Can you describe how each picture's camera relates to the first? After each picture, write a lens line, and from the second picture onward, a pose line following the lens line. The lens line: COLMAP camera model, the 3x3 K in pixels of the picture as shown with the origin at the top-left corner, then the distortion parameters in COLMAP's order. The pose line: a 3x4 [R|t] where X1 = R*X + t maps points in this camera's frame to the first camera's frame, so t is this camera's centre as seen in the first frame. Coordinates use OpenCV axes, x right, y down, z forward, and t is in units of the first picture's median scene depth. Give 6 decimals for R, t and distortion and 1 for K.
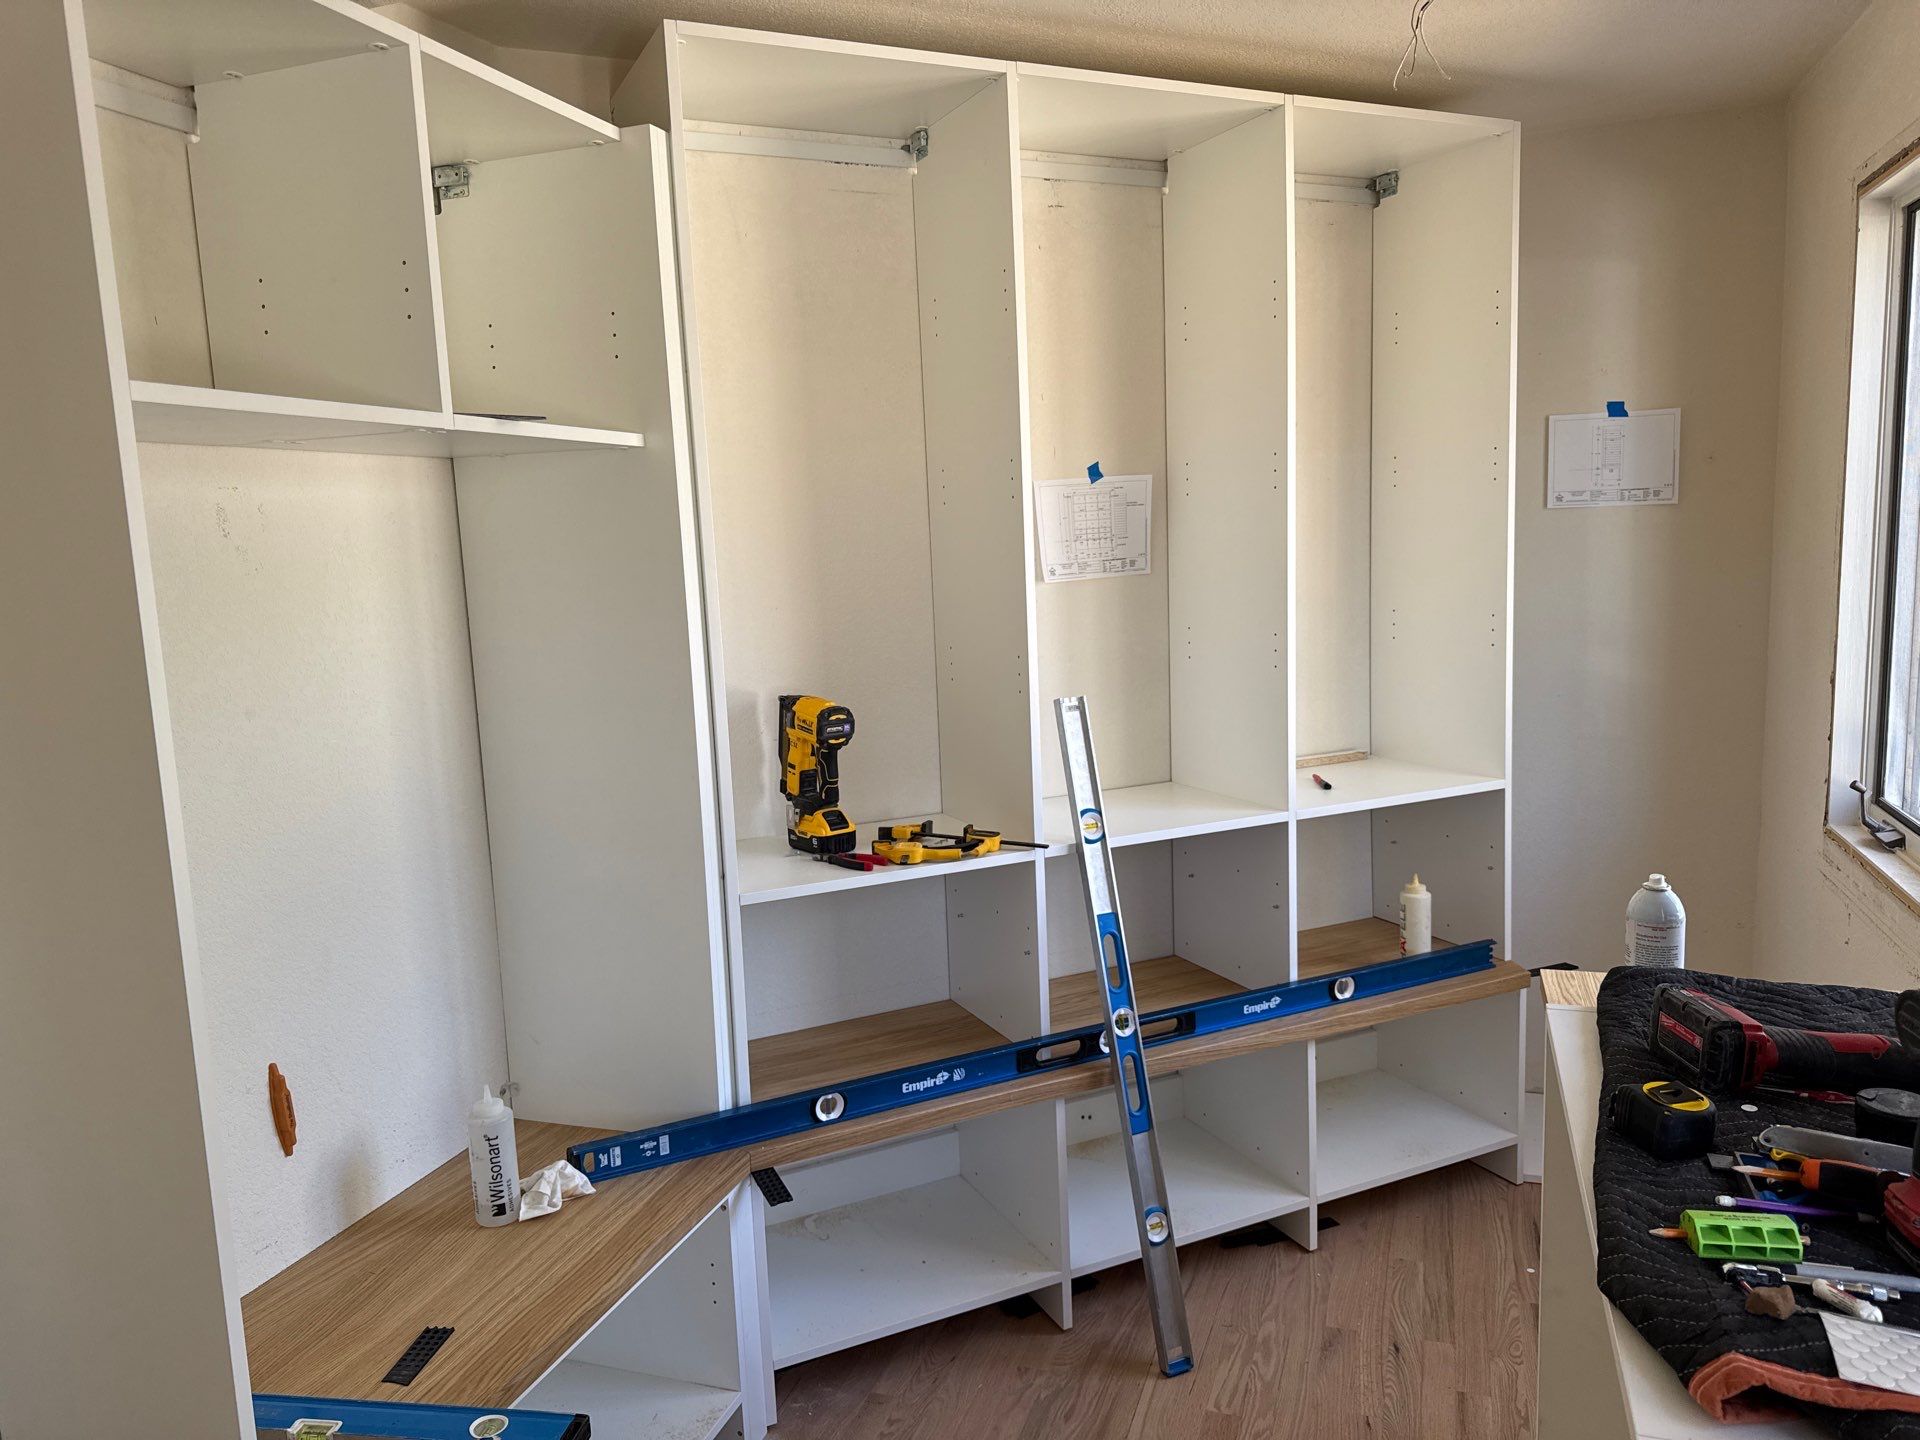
lens RADIAL K [[1361.2, 0, 961.7], [0, 1361.2, 728.8], [0, 0, 1]] dist [0.116226, -0.124009]
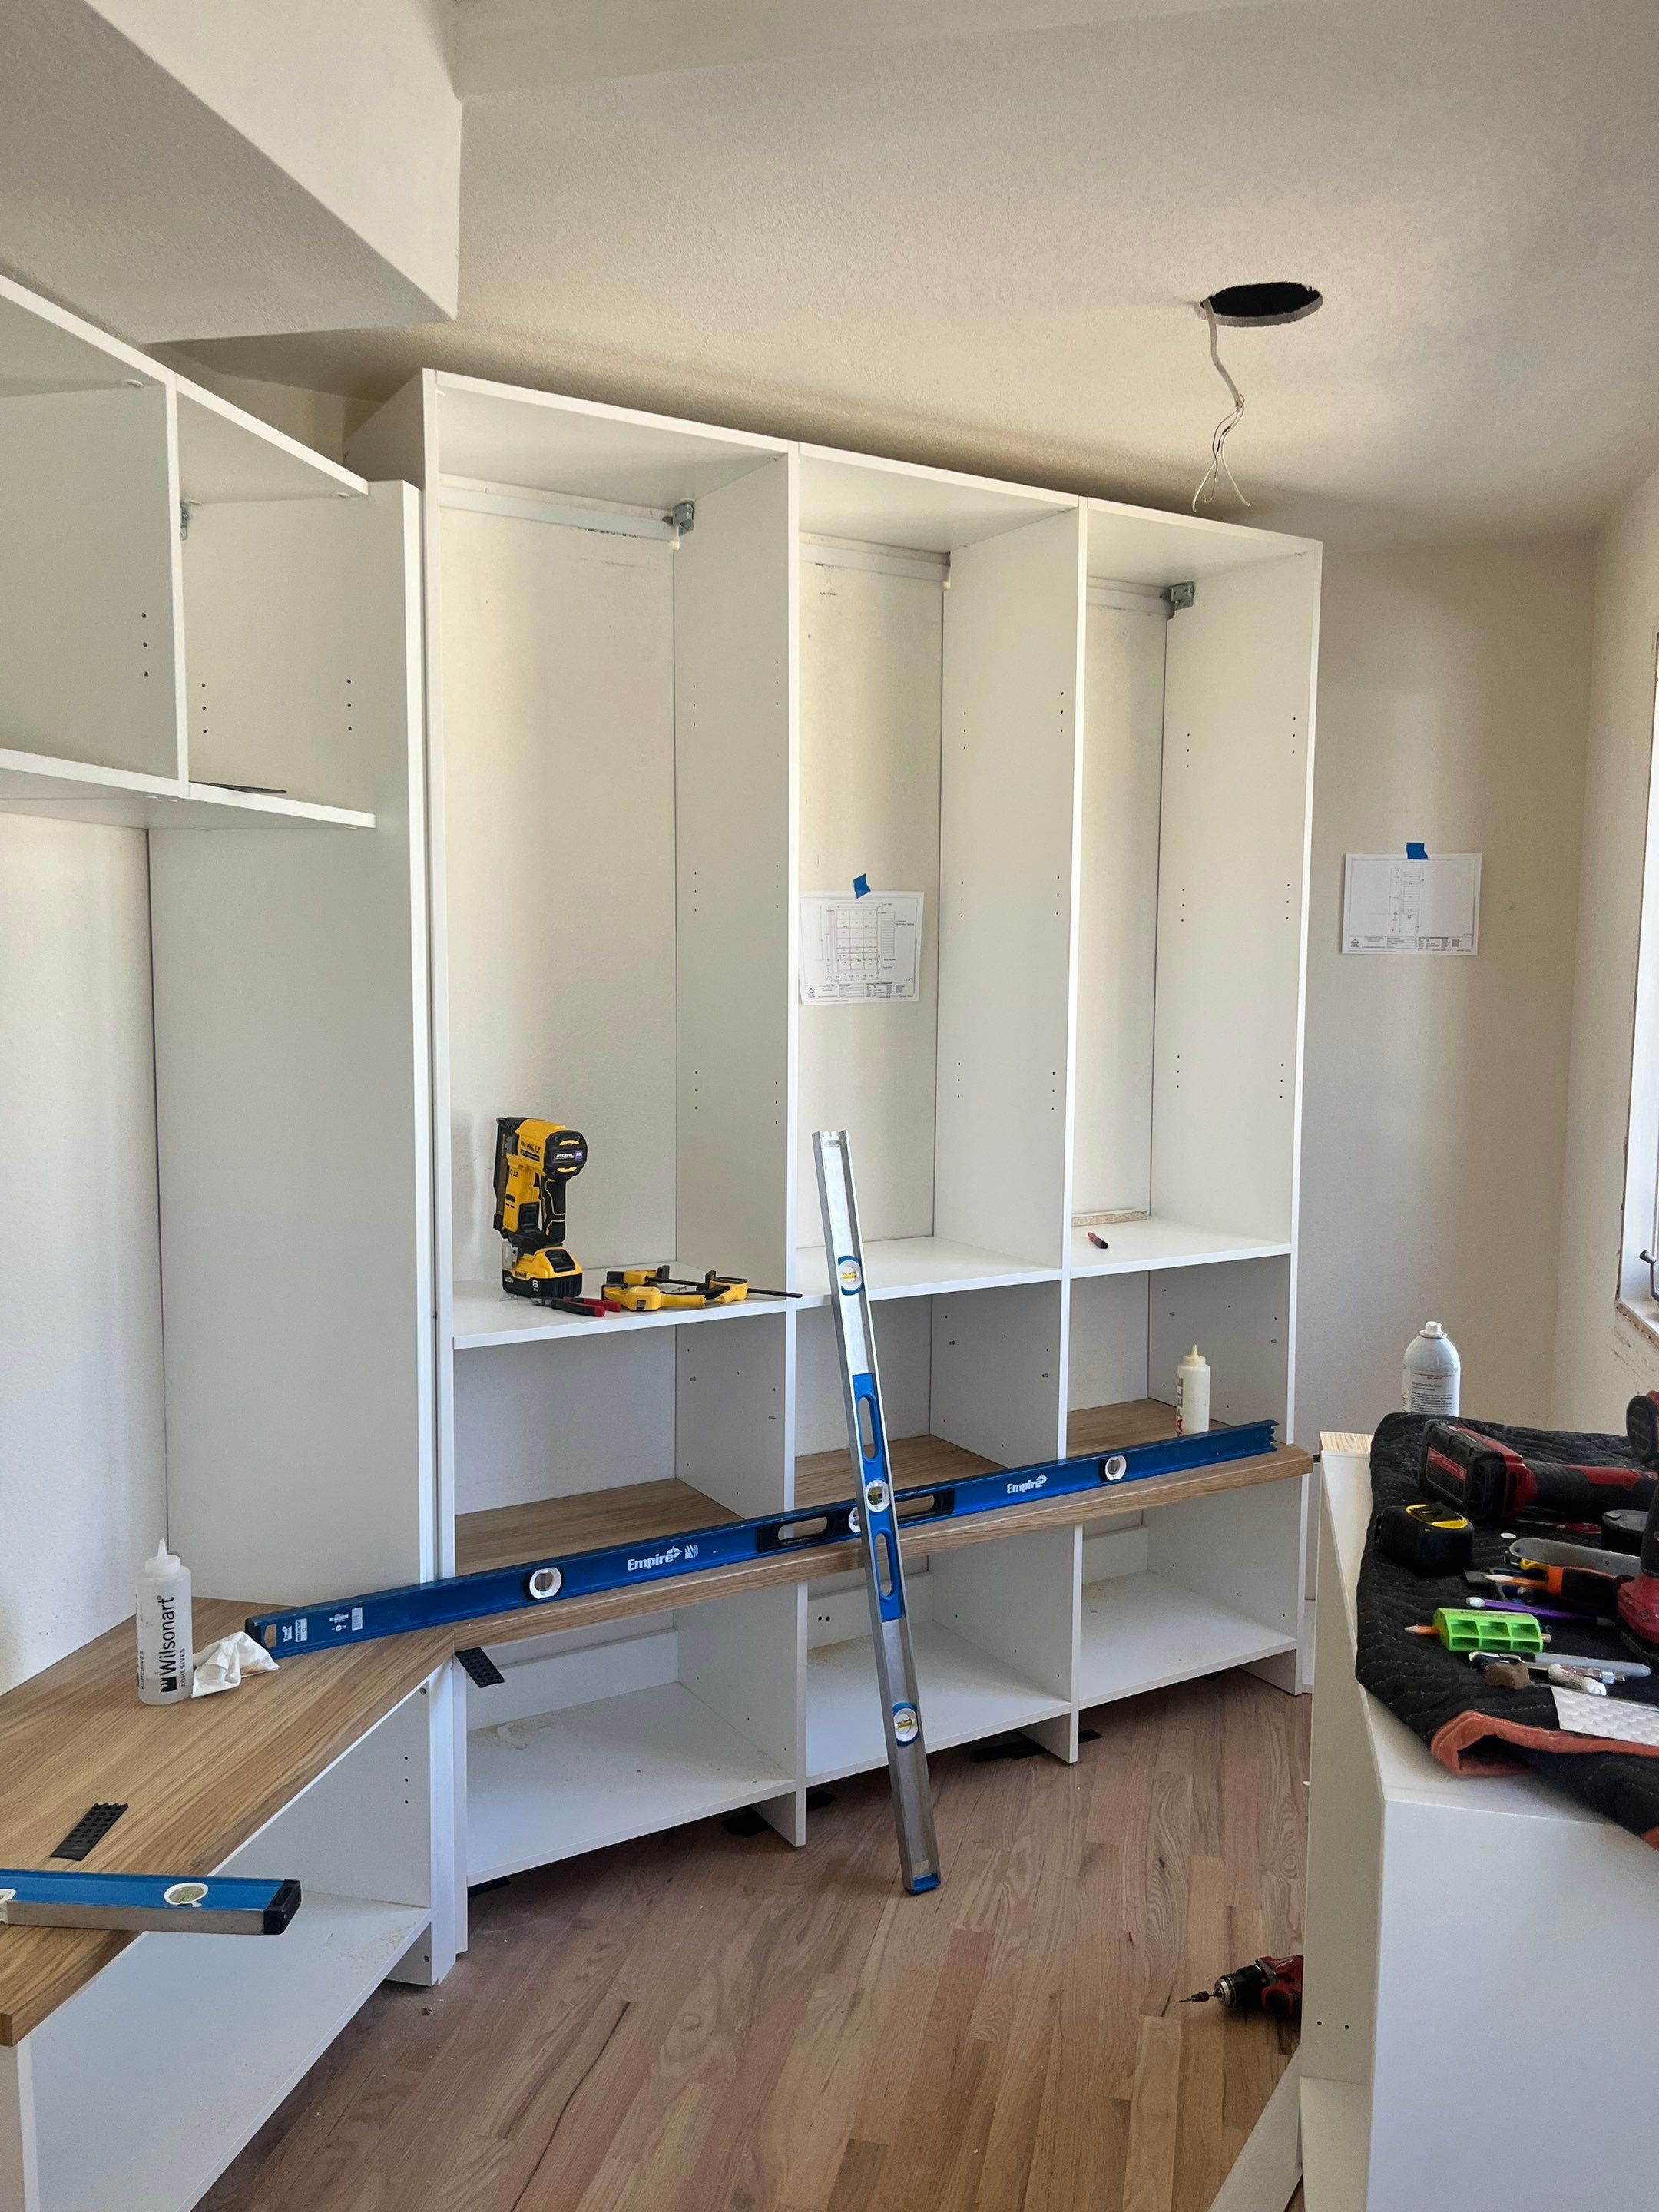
lens RADIAL K [[1702.8, 0, 827.5], [0, 1702.8, 1127.2], [0, 0, 1]] dist [0.085539, 0.000443]
pose [[0.993864, 0.039466, 0.103330, -0.039715], [-0.034830, 0.998321, -0.046286, 0.027048], [-0.104983, 0.042403, 0.993570, -0.119121]]
